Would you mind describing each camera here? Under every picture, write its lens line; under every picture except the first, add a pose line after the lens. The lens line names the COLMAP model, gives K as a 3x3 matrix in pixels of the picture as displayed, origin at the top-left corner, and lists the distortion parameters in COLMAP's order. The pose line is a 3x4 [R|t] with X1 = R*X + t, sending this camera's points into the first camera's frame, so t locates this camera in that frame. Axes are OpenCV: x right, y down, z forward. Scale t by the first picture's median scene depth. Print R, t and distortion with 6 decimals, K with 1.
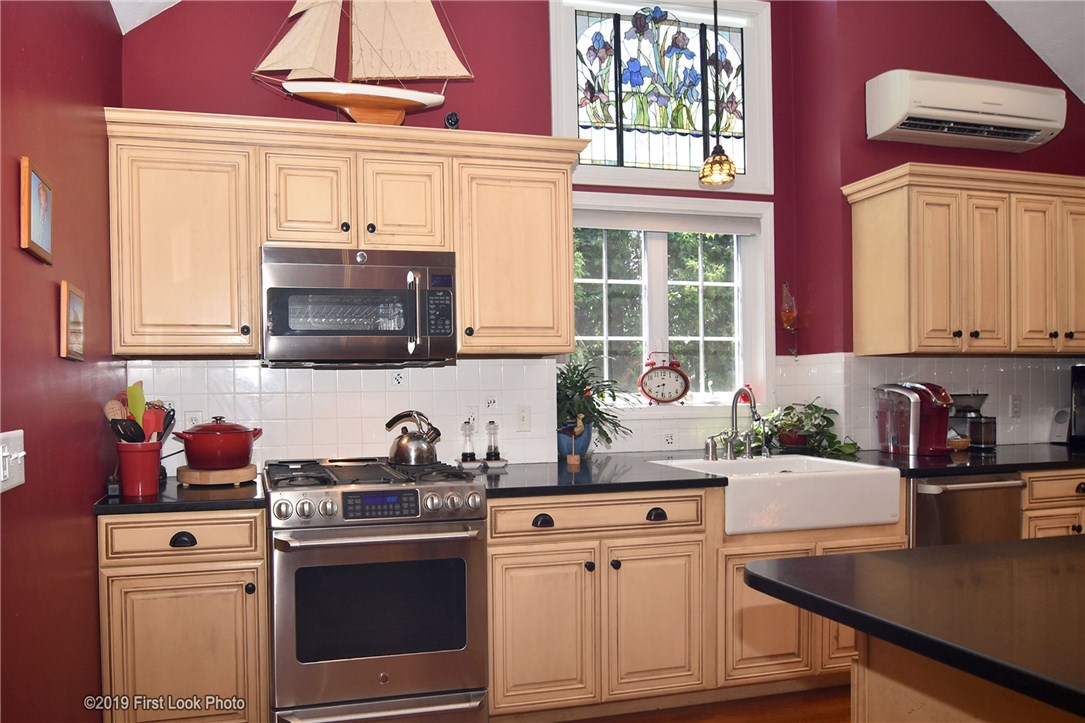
lens RADIAL K [[719.1, 0, 542.5], [0, 719.1, 408.5], [0, 0, 1]] dist [-0.018645, -0.002397]
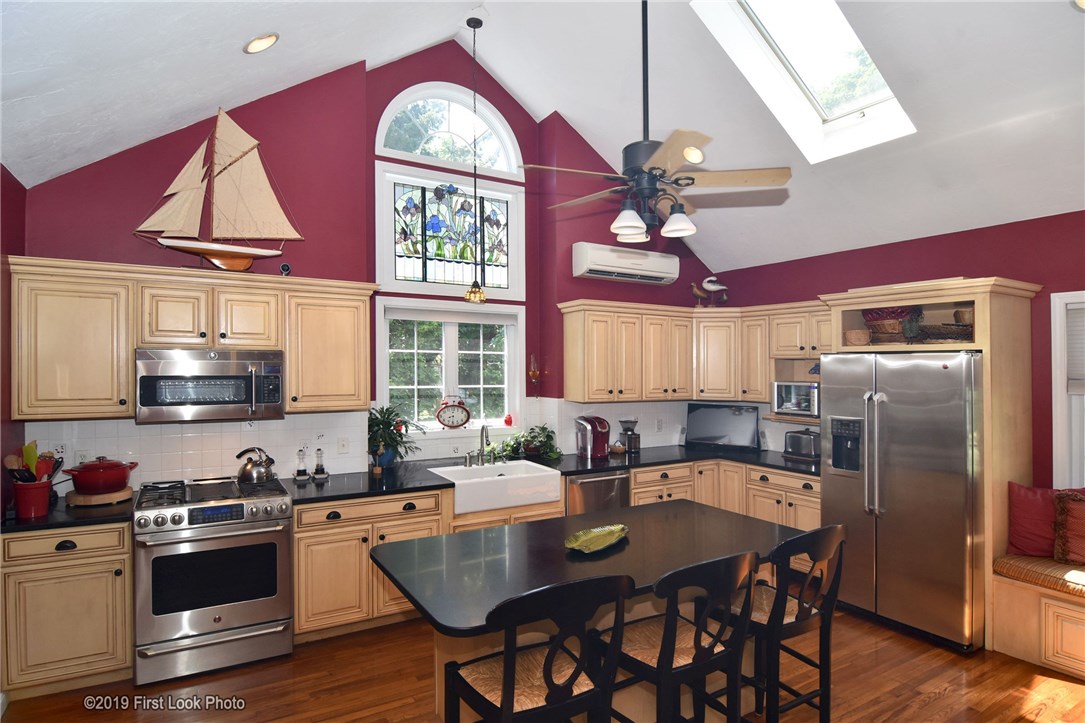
lens RADIAL K [[541.7, 0, 643.7], [0, 541.7, 378.7], [0, 0, 1]] dist [-0.014242, -0.001743]
pose [[0.948060, 0.008858, 0.317968, 0.217595], [-0.001567, 0.999730, -0.023179, -0.105146], [-0.318087, 0.021477, 0.947818, -0.341742]]
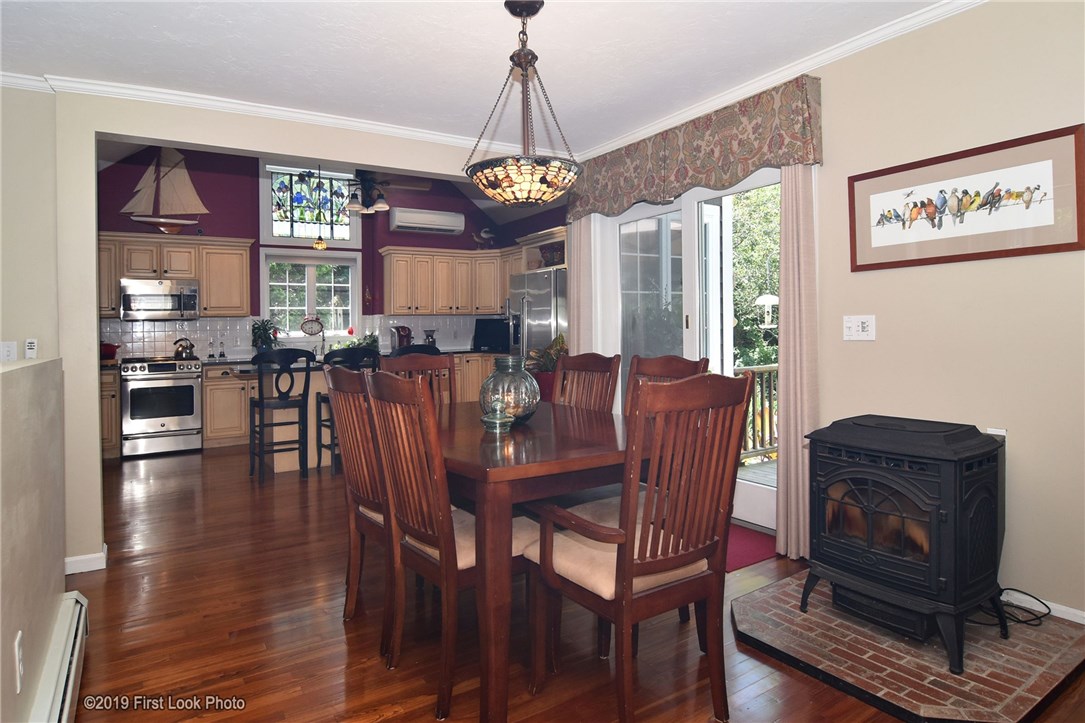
lens RADIAL K [[555.4, 0, 507.8], [0, 555.4, 324.5], [0, 0, 1]] dist [-0.000262, -0.000053]
pose [[0.977637, 0.003830, 0.210263, 0.484718], [0.002793, 0.999509, -0.031194, 0.019129], [-0.210279, 0.031084, 0.977147, -1.098088]]
